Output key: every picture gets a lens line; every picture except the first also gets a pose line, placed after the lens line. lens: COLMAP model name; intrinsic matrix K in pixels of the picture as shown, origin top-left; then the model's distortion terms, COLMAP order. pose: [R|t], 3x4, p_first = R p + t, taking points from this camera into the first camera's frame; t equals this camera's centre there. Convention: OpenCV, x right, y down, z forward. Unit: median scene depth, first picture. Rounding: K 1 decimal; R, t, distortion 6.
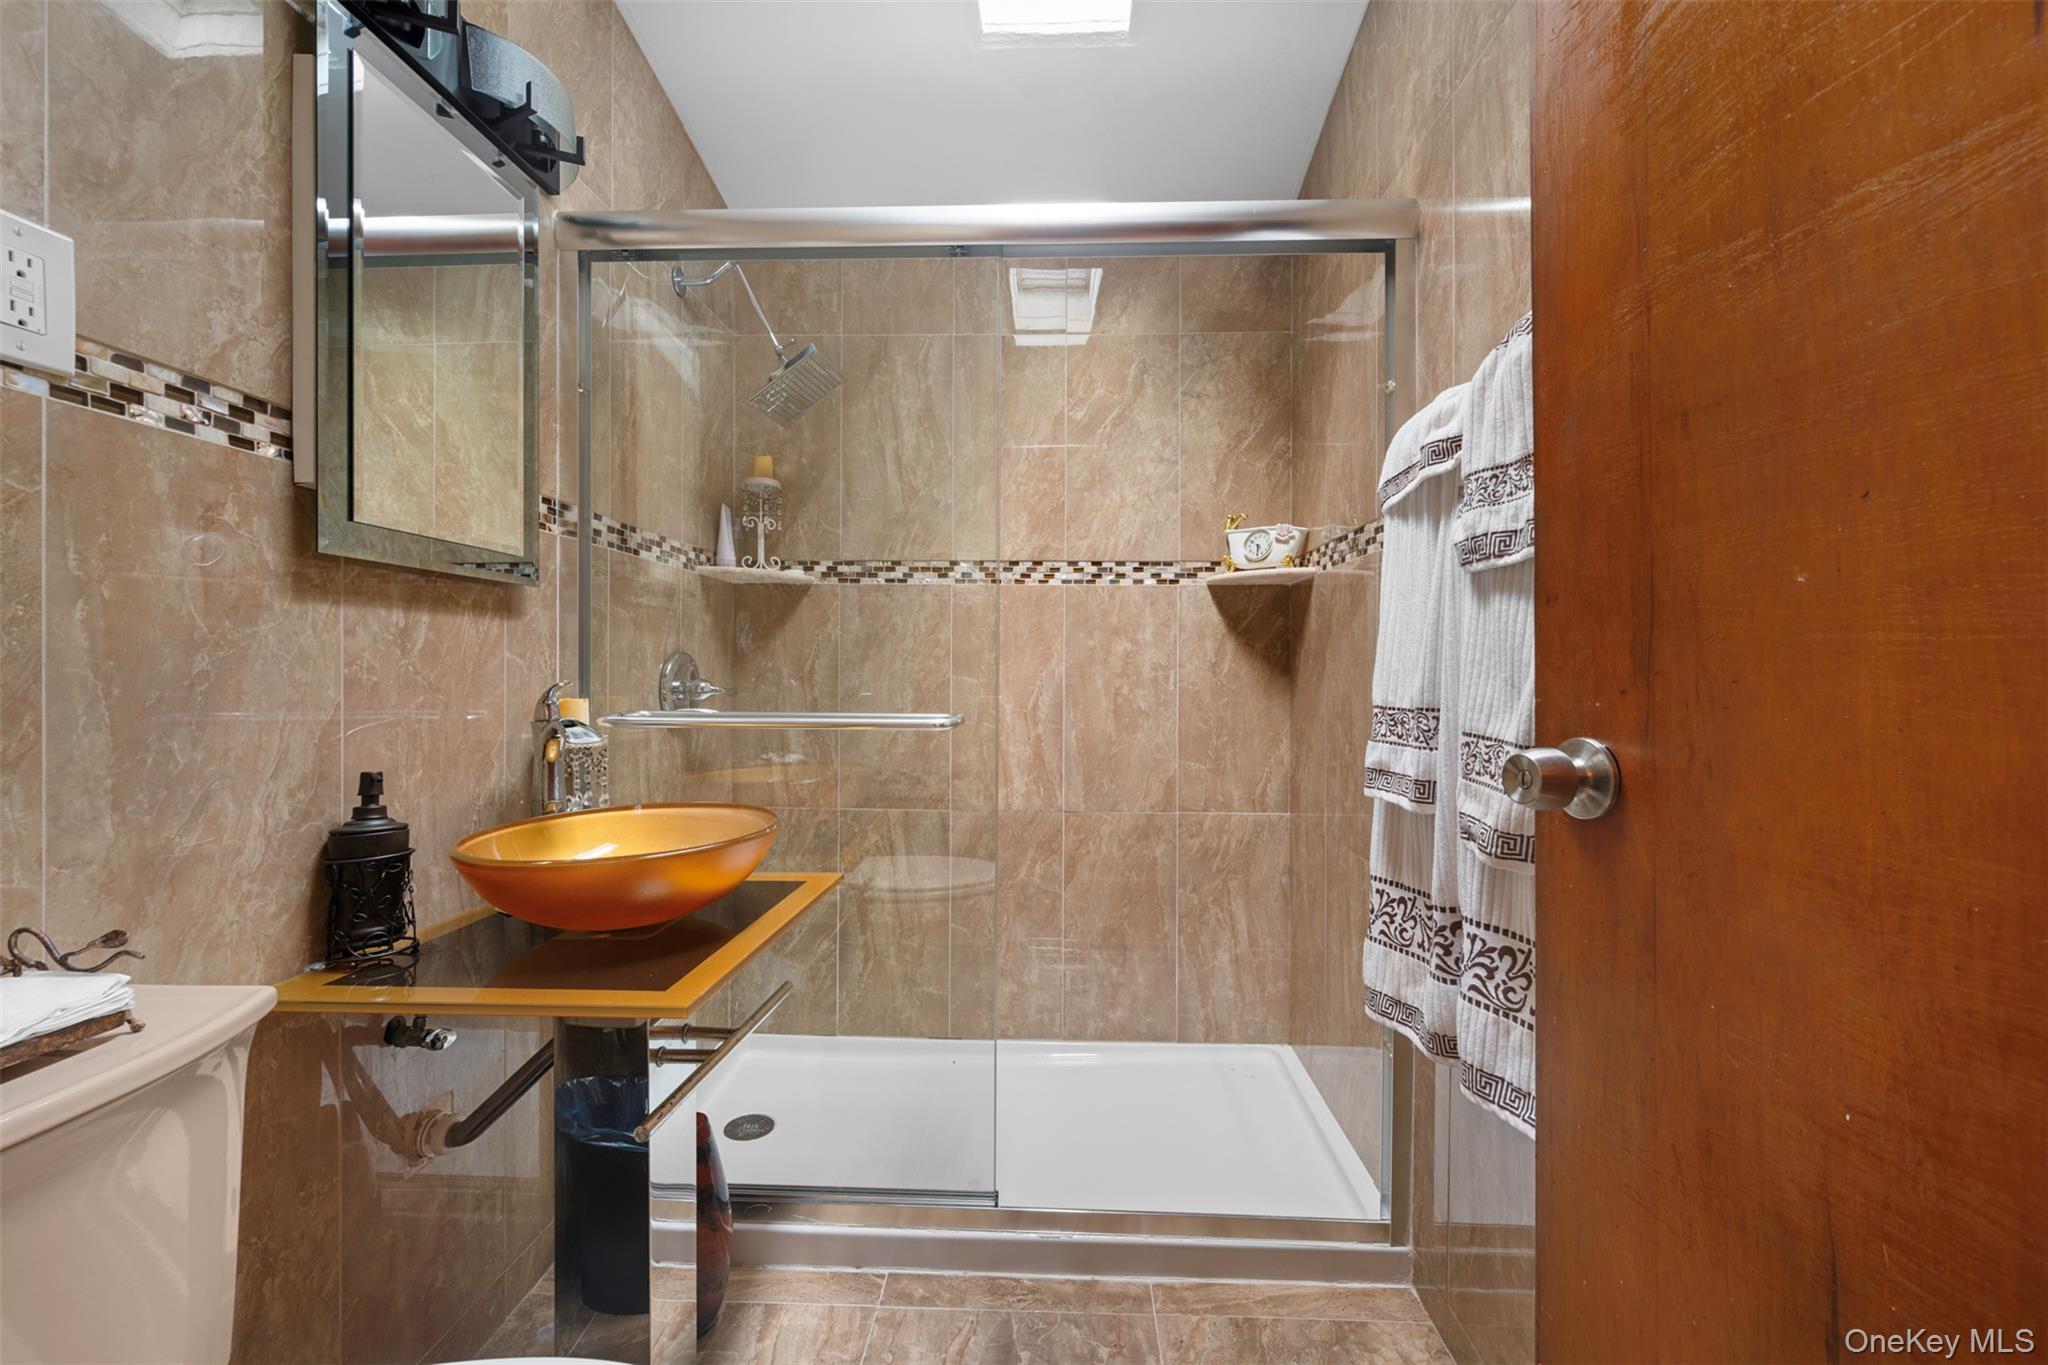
lens RADIAL K [[852.4, 0, 1024.0], [0, 852.4, 682.5], [0, 0, 1]] dist [-0.000192, 0.000272]
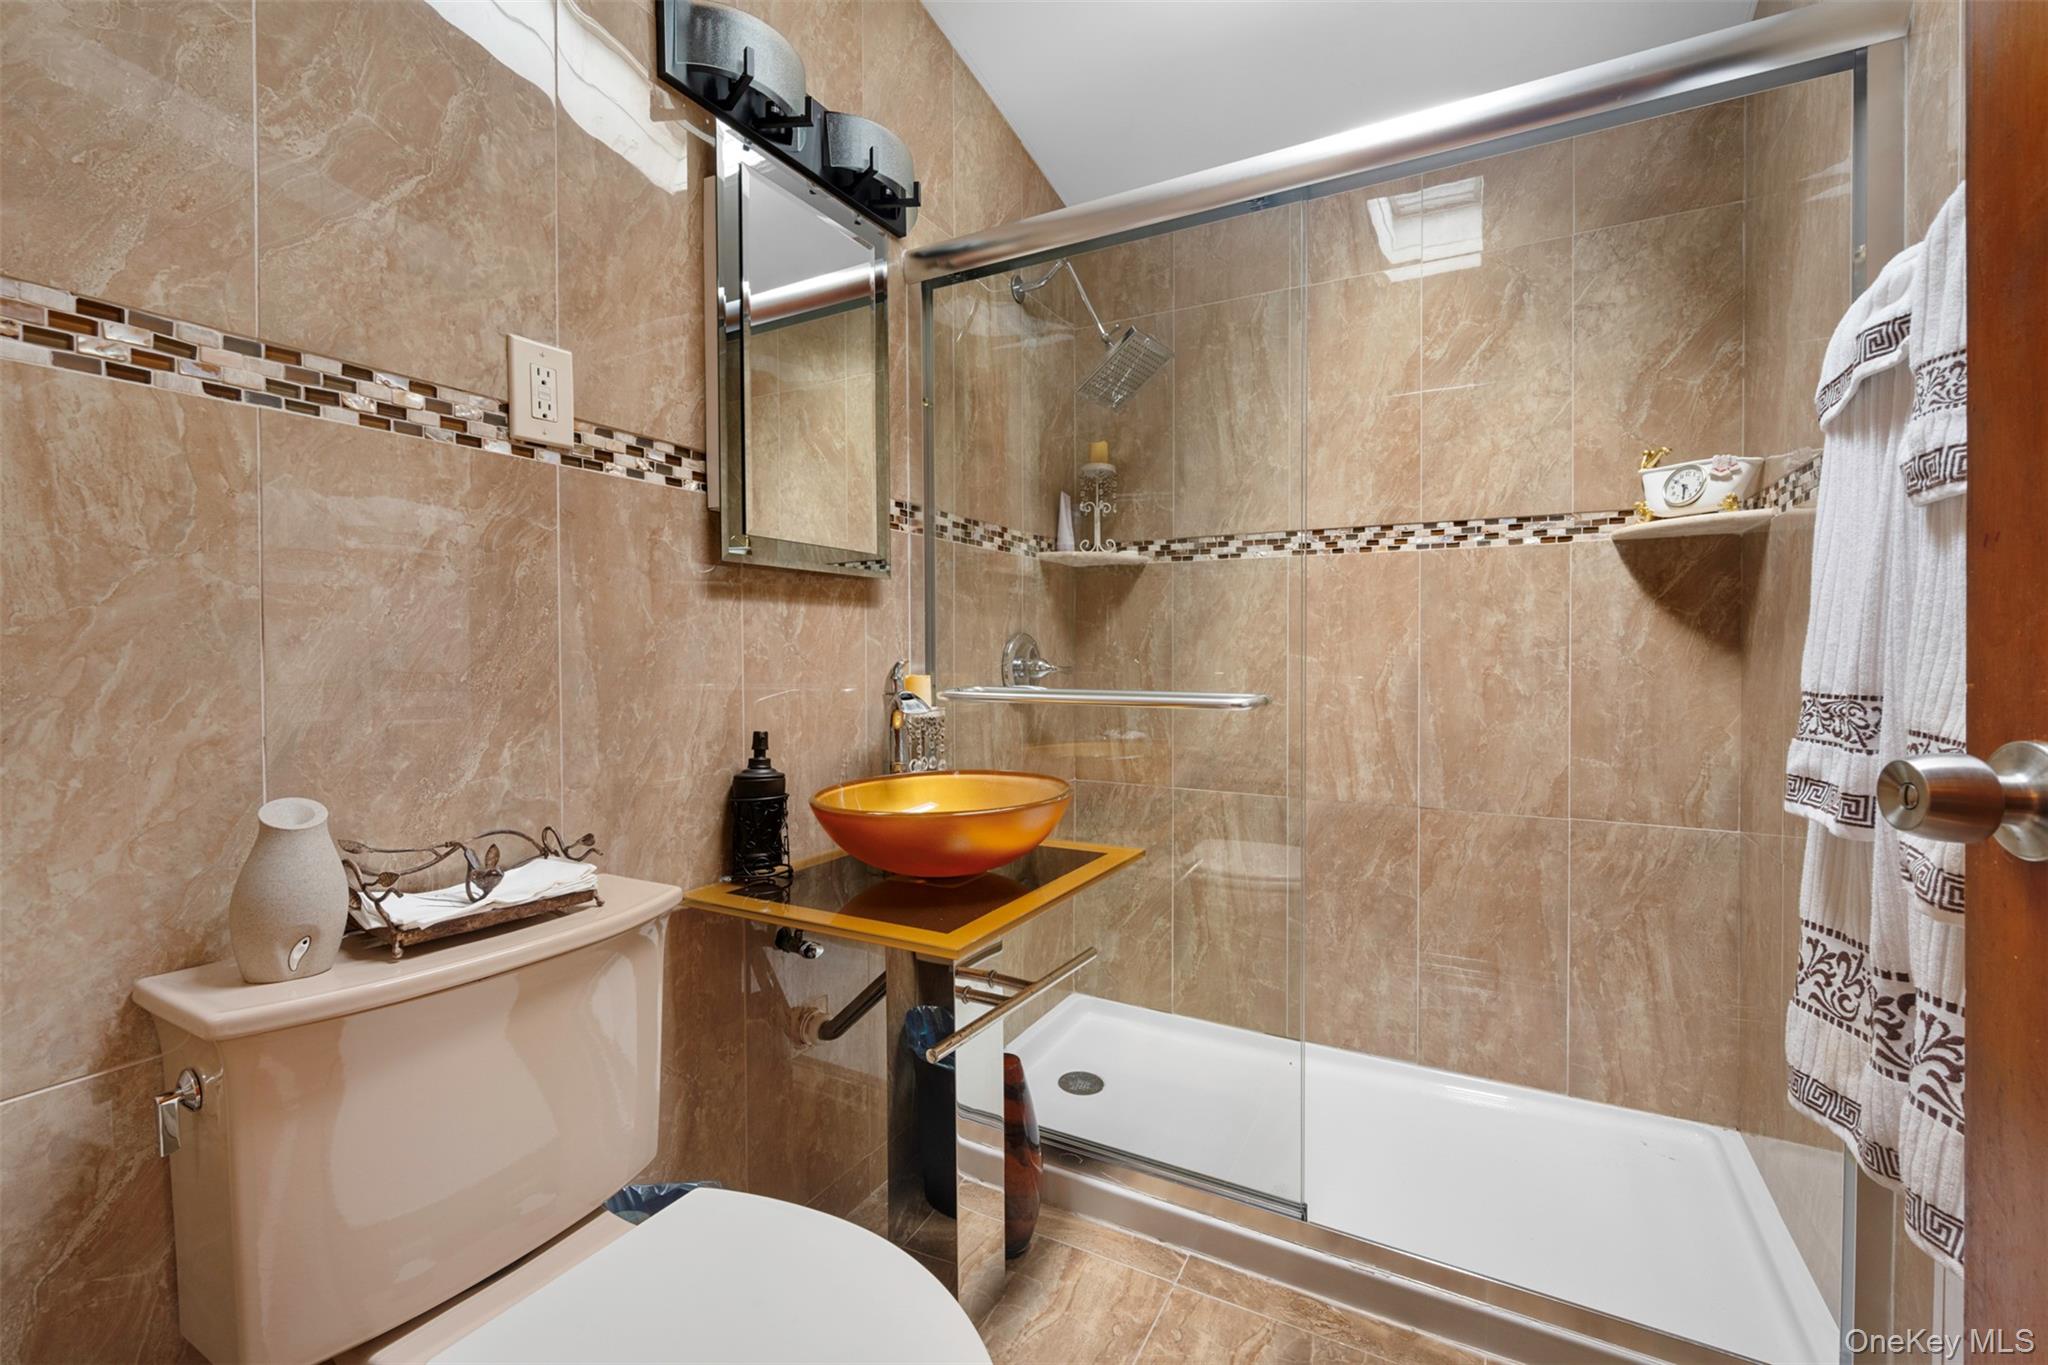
lens RADIAL K [[876.6, 0, 1022.6], [0, 876.6, 674.7], [0, 0, 1]] dist [0.000231, -0.000316]
pose [[0.893320, 0.006787, -0.449370, 0.127629], [-0.000141, 0.999890, 0.014822, 0.000840], [0.449421, -0.013178, 0.893223, 0.008080]]
